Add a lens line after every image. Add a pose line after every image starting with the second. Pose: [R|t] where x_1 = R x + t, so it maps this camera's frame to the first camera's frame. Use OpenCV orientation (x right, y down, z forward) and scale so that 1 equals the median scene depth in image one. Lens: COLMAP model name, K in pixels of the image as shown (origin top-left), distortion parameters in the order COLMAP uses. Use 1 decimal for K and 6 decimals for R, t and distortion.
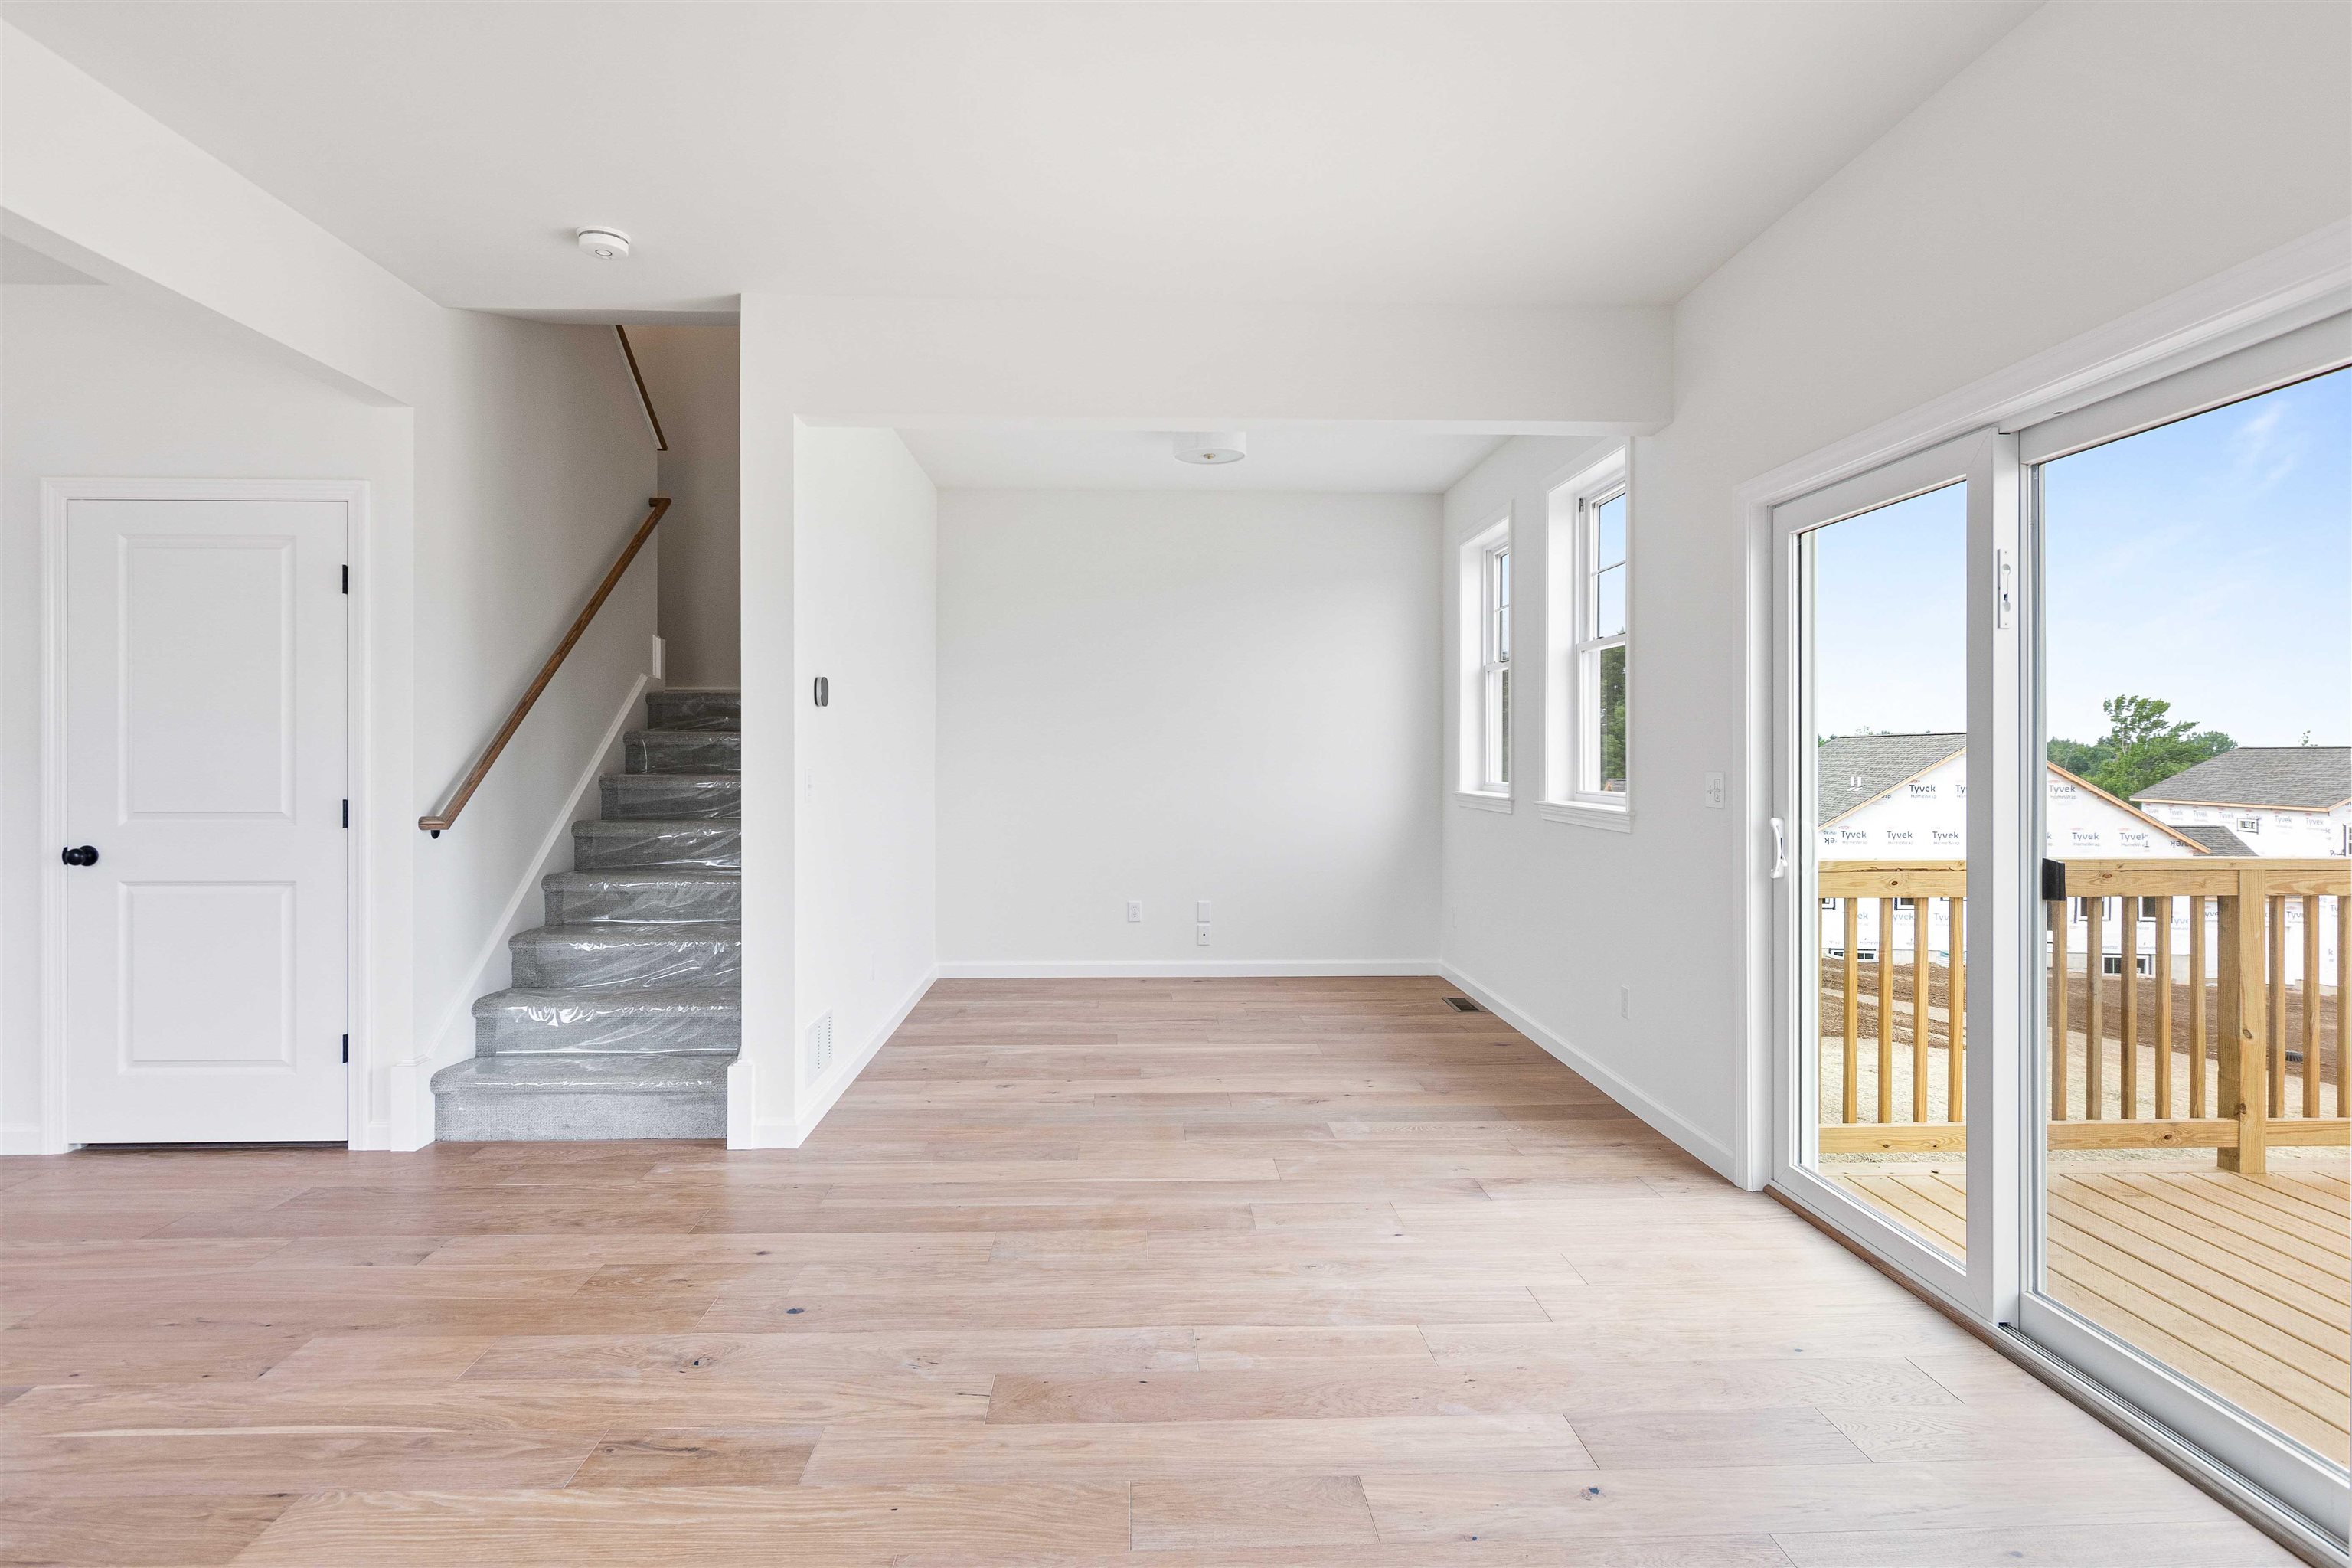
lens RADIAL K [[1239.2, 0, 1175.8], [0, 1239.2, 761.0], [0, 0, 1]] dist [-0.000084, -0.000763]
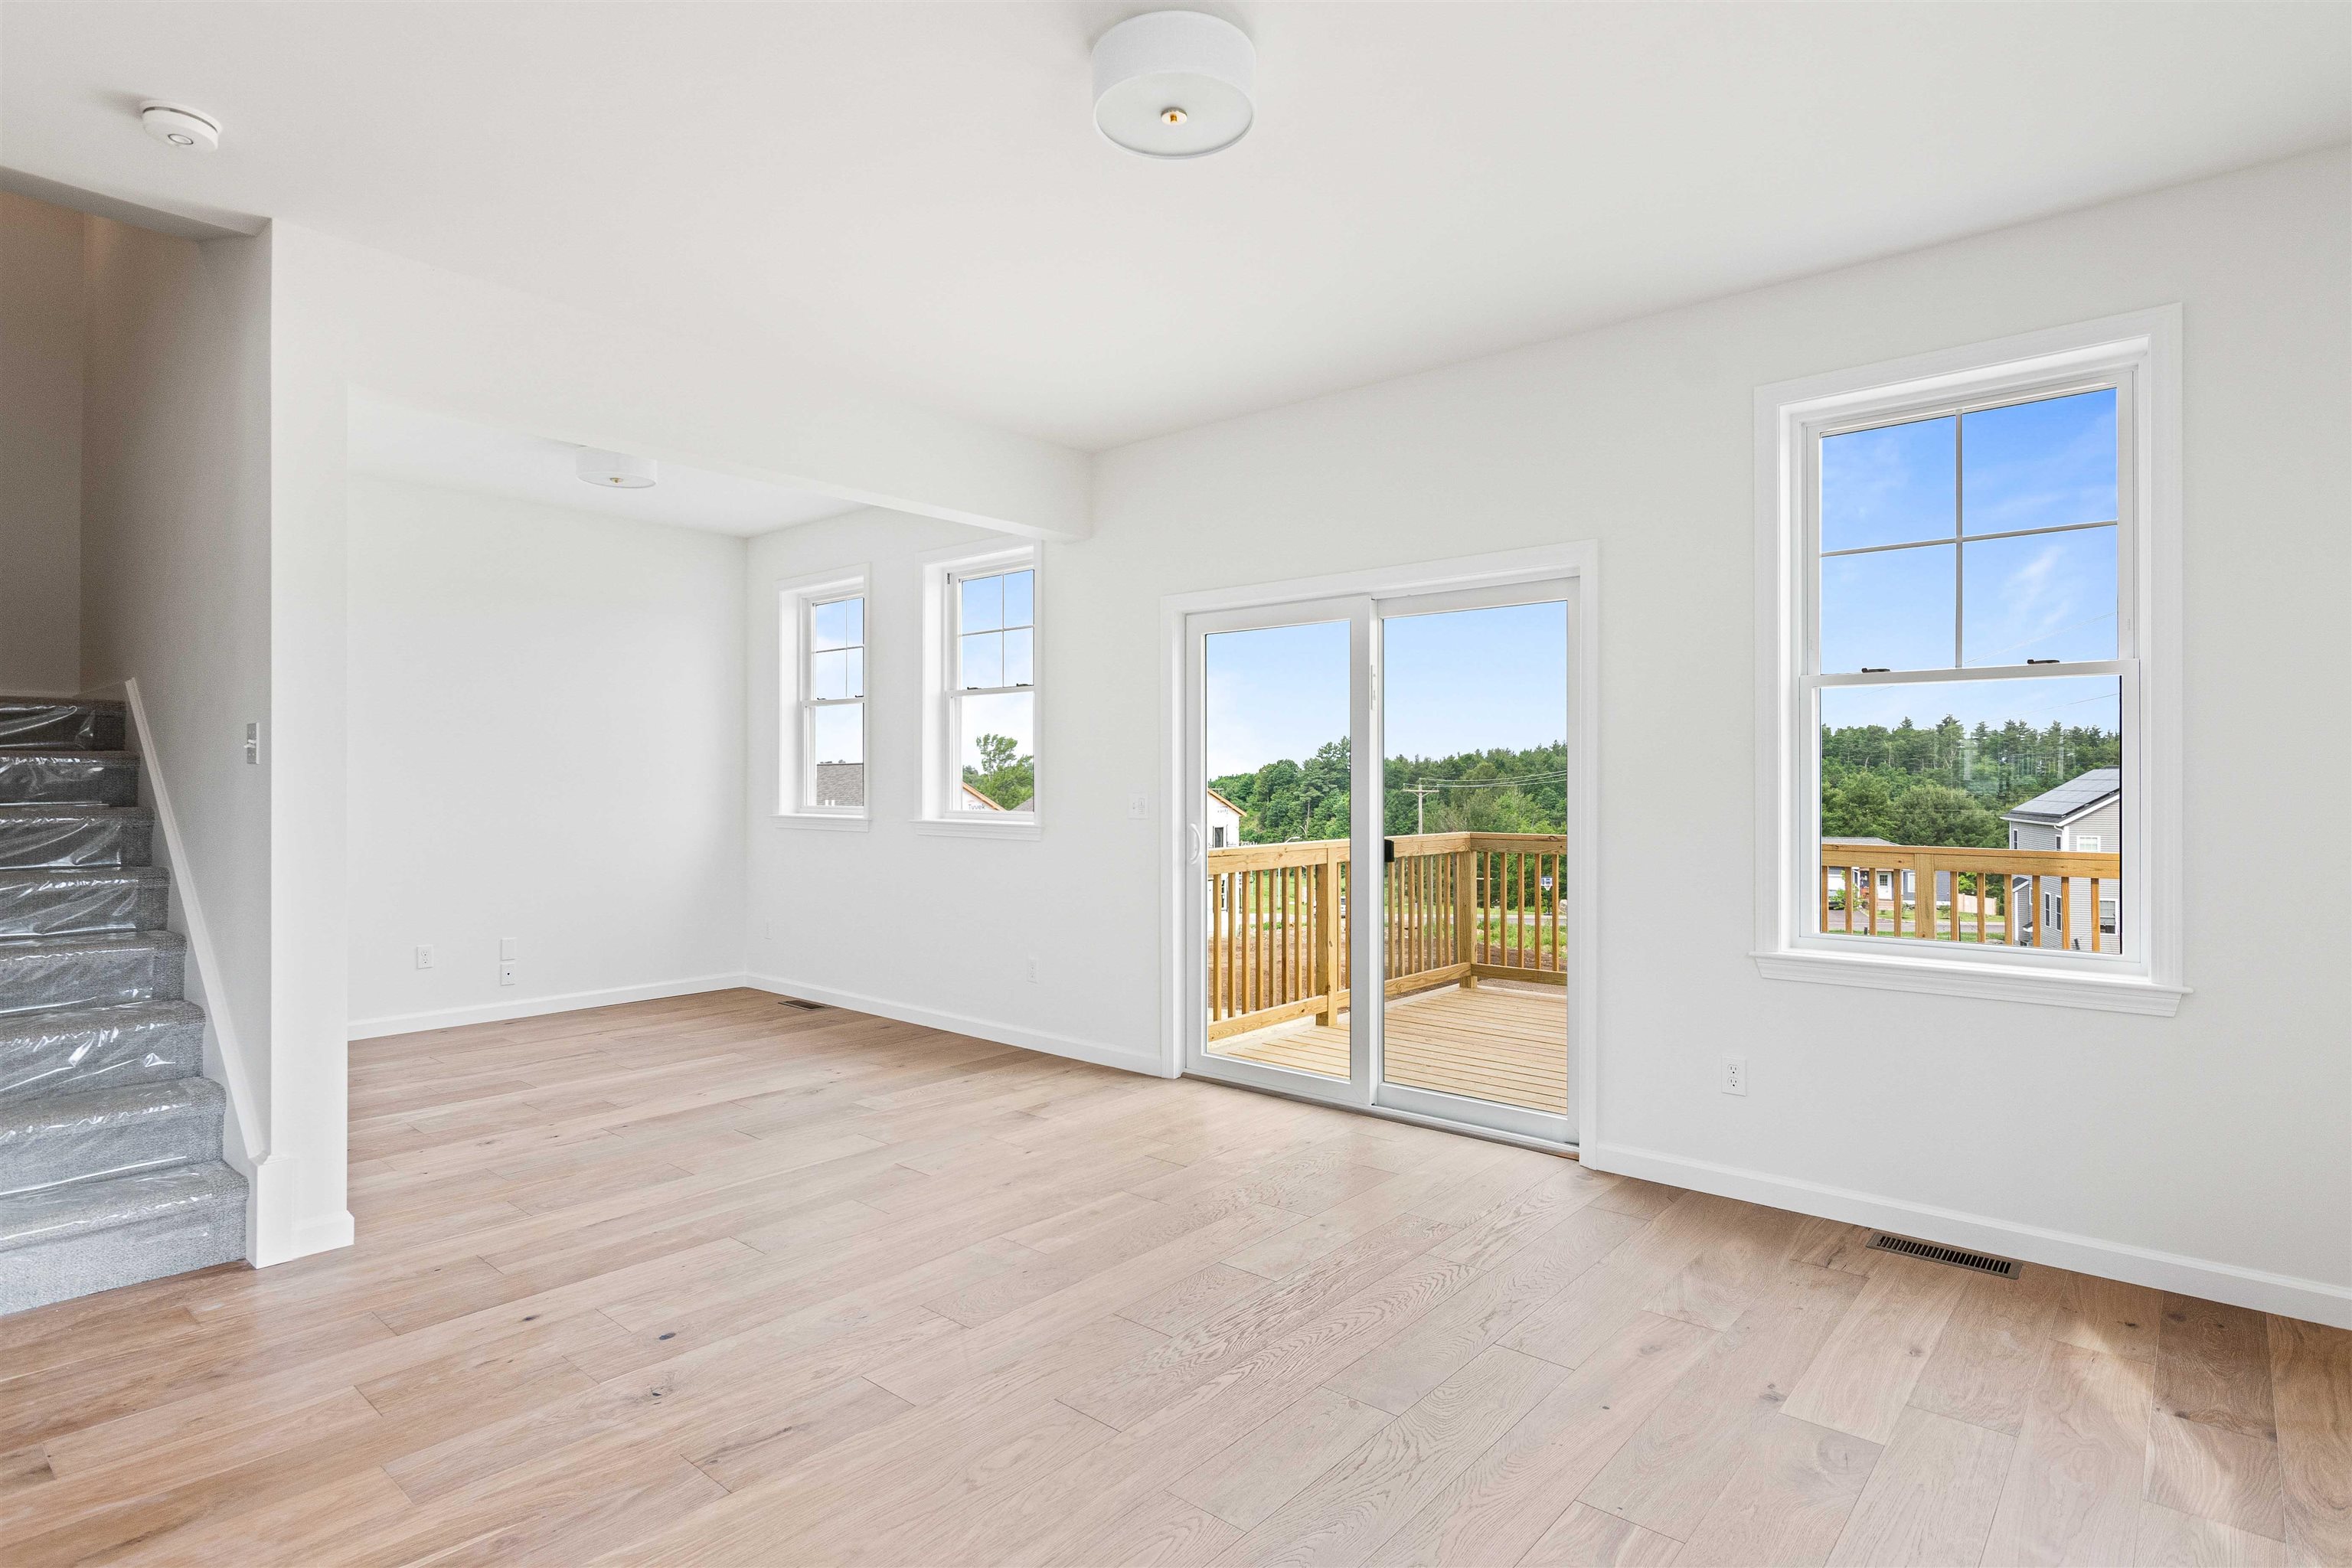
lens RADIAL K [[1203.0, 0, 1176.0], [0, 1203.0, 784.0], [0, 0, 1]] dist [-0.002141, -0.000933]
pose [[0.682582, -0.002941, 0.730803, -0.514885], [0.004232, 0.999991, 0.000071, -0.001832], [-0.730797, 0.003045, 0.682588, 0.021947]]
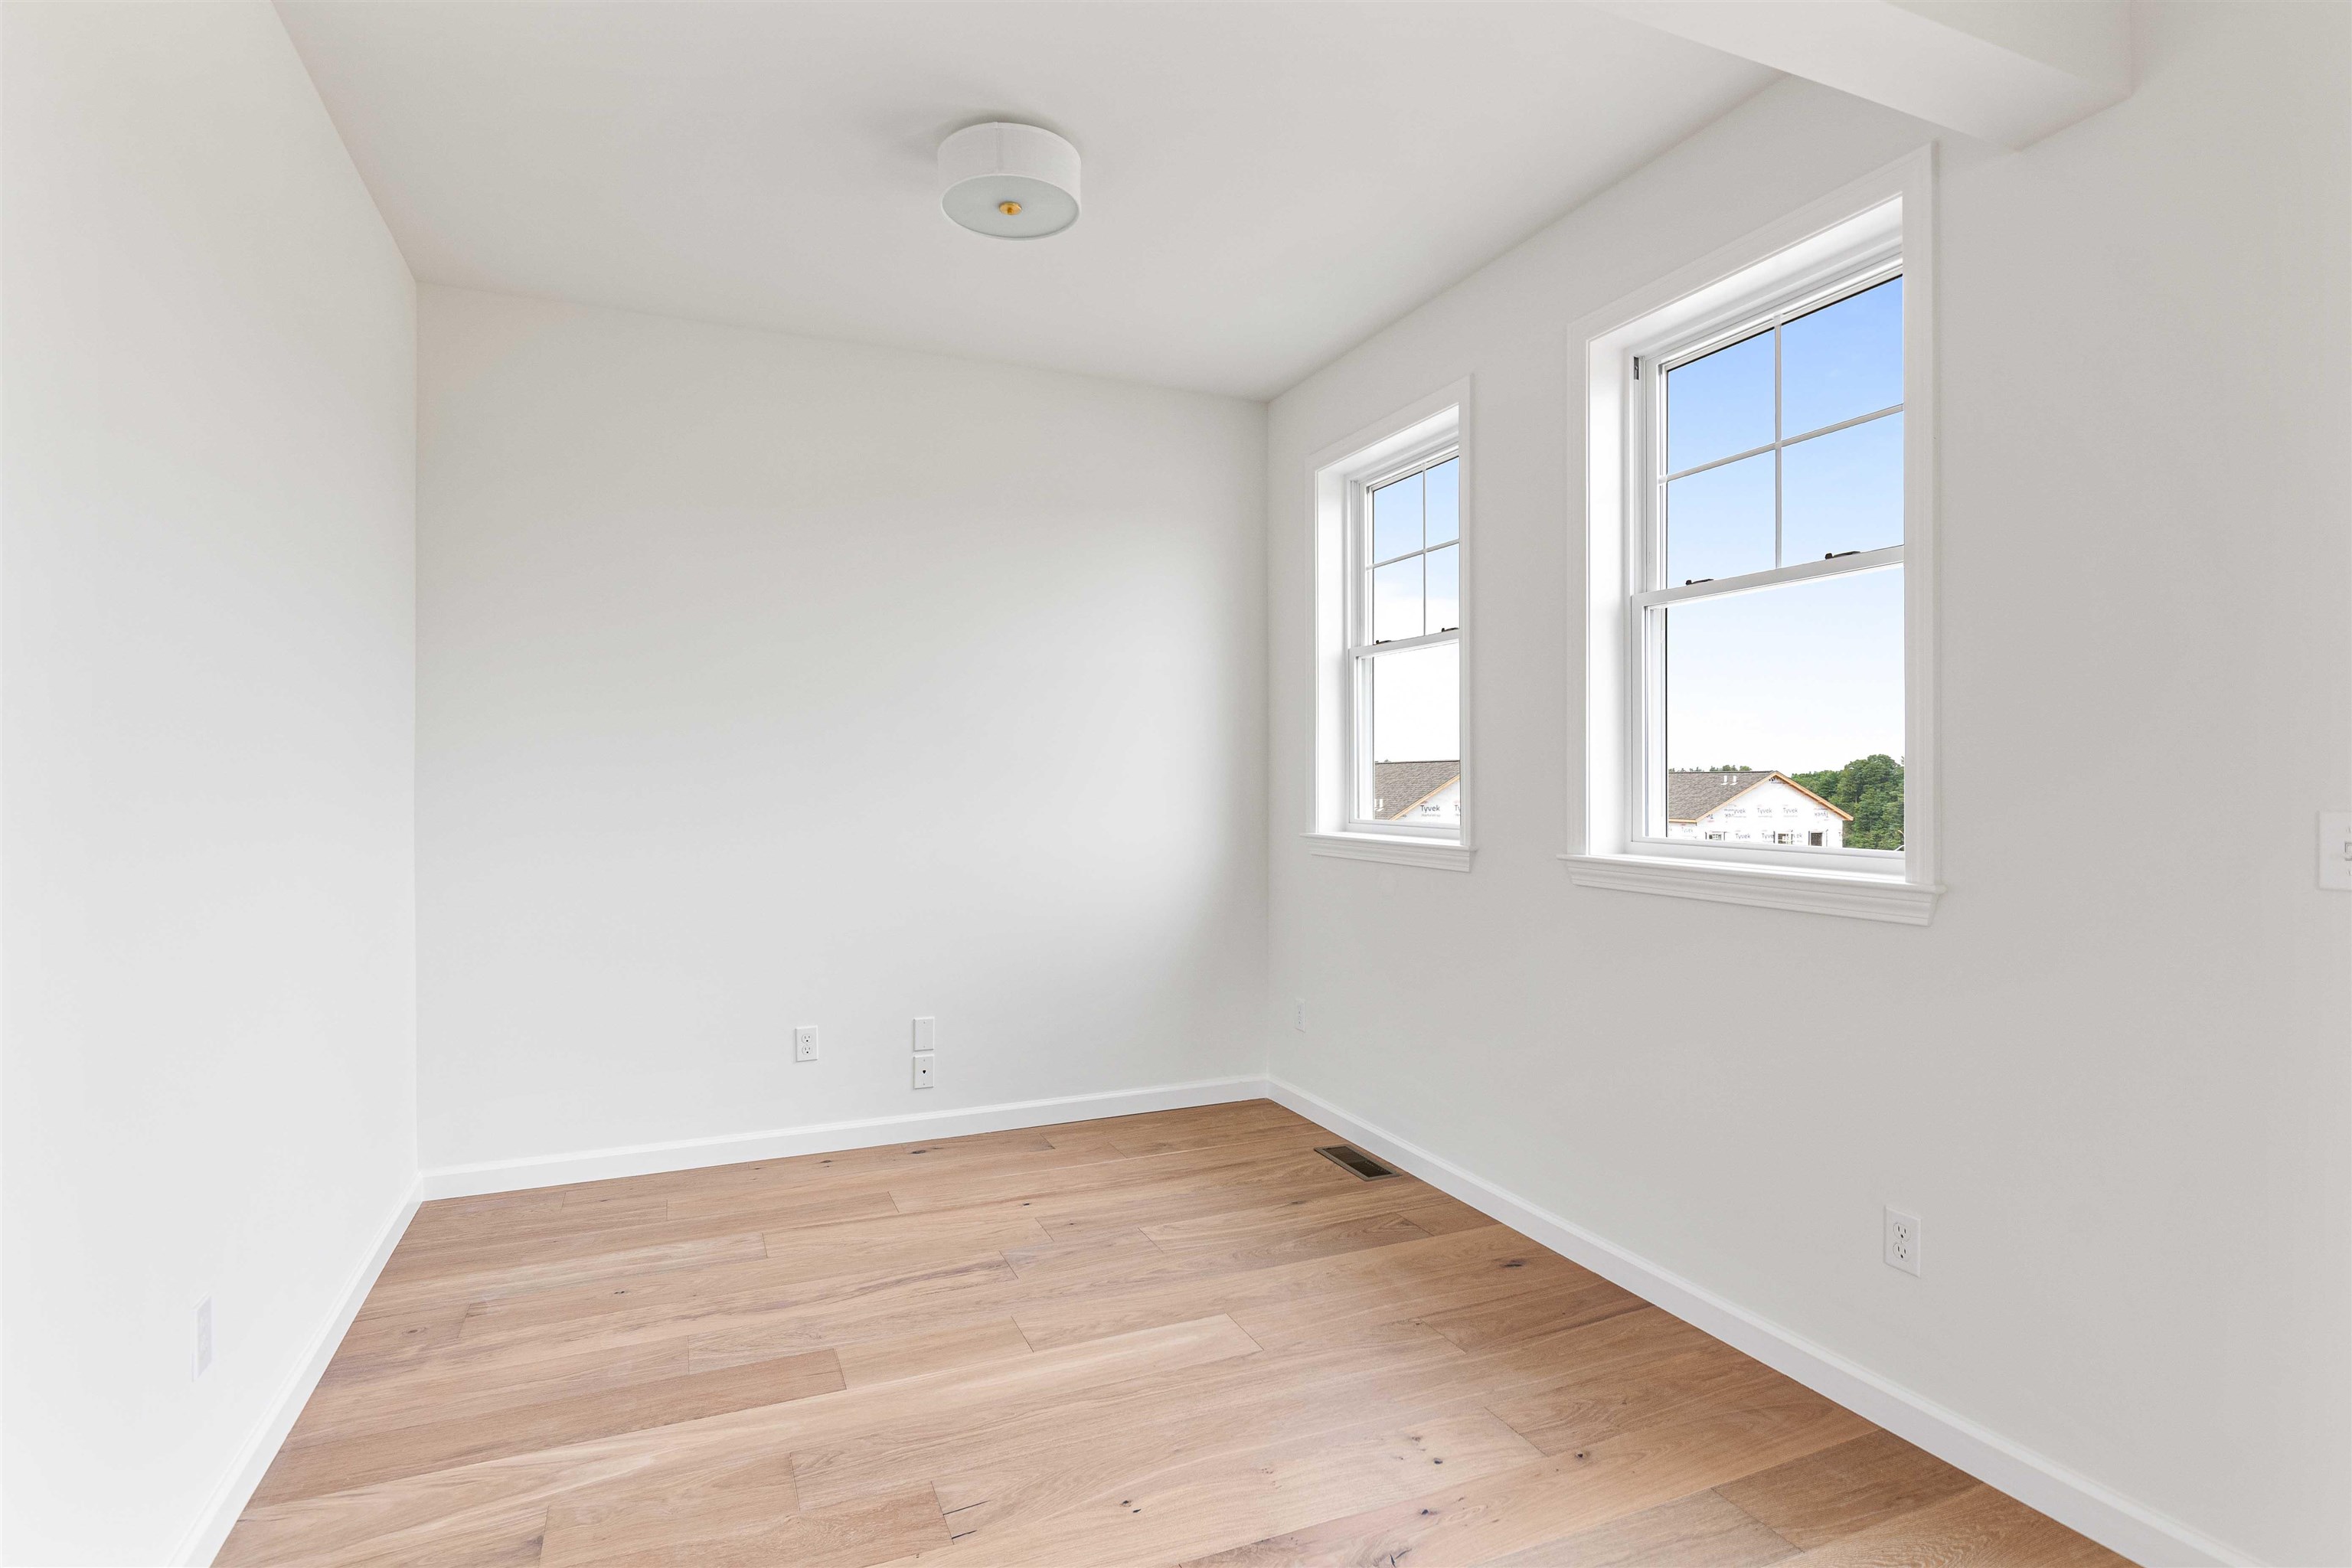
lens RADIAL K [[1160.3, 0, 1176.0], [0, 1160.3, 784.0], [0, 0, 1]] dist [-0.000703, -0.000001]
pose [[0.932826, -0.005000, 0.360293, -0.118122], [0.006006, 0.999981, -0.001674, -0.002989], [-0.360278, 0.003726, 0.932838, 0.720335]]
